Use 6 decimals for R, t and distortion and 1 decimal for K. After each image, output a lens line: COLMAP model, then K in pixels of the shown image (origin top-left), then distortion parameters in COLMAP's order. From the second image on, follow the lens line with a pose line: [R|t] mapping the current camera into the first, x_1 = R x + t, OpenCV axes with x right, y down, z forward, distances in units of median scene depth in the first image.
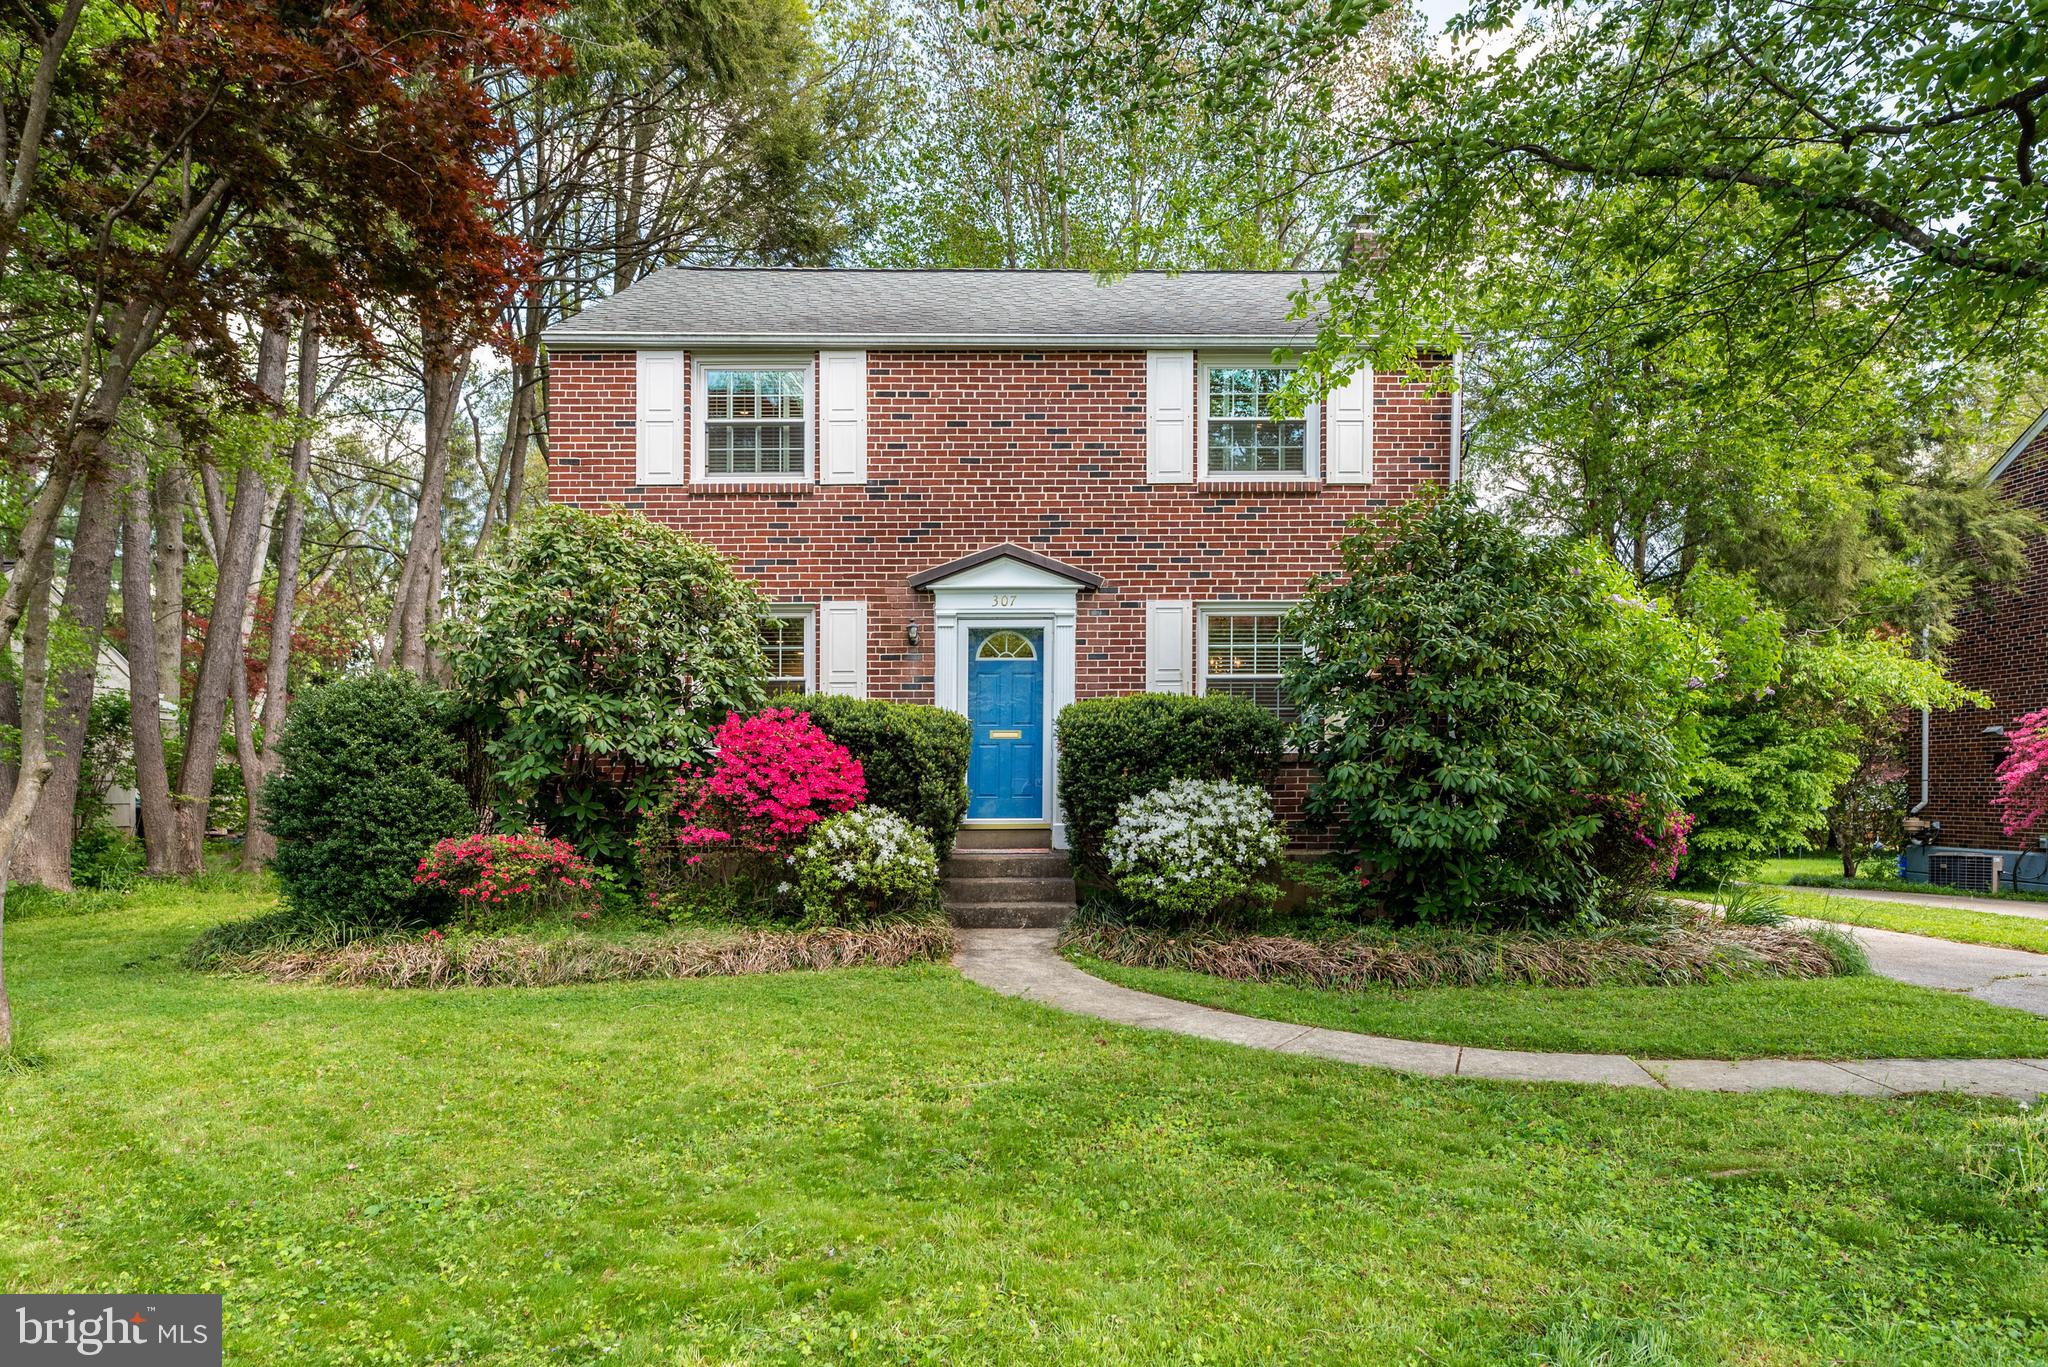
lens RADIAL K [[1096.1, 0, 1027.4], [0, 1096.1, 764.5], [0, 0, 1]] dist [-0.001234, -0.000266]
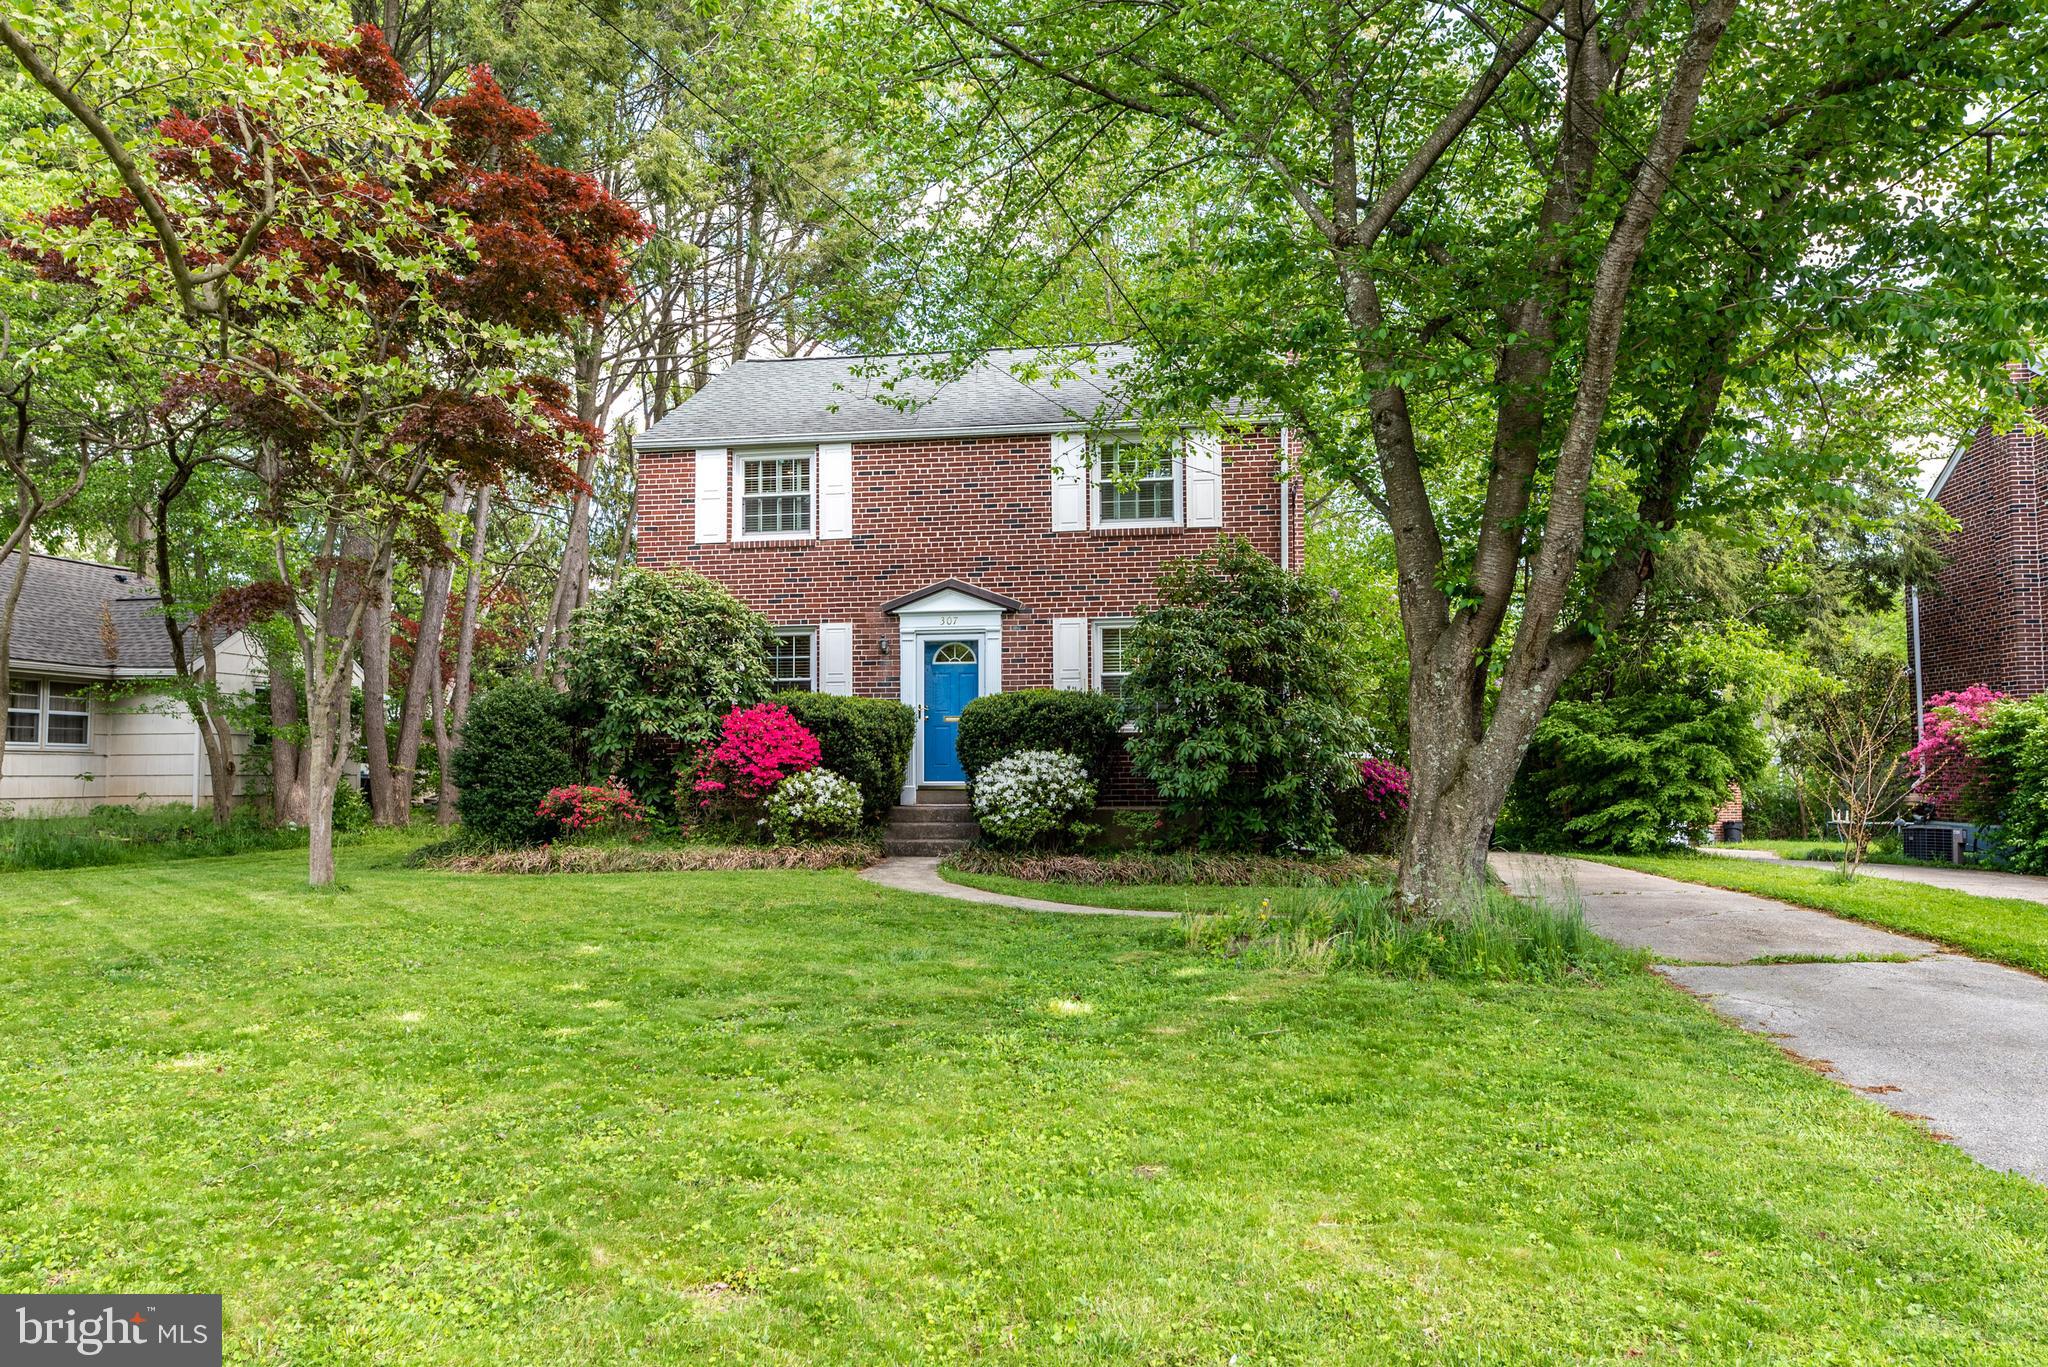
lens RADIAL K [[1187.7, 0, 1017.3], [0, 1187.7, 695.8], [0, 0, 1]] dist [-0.003181, -0.001563]
pose [[0.986387, -0.008724, -0.164208, 0.304745], [0.001695, 0.999078, -0.042897, 0.006986], [0.164430, 0.042035, 0.985493, -0.434803]]
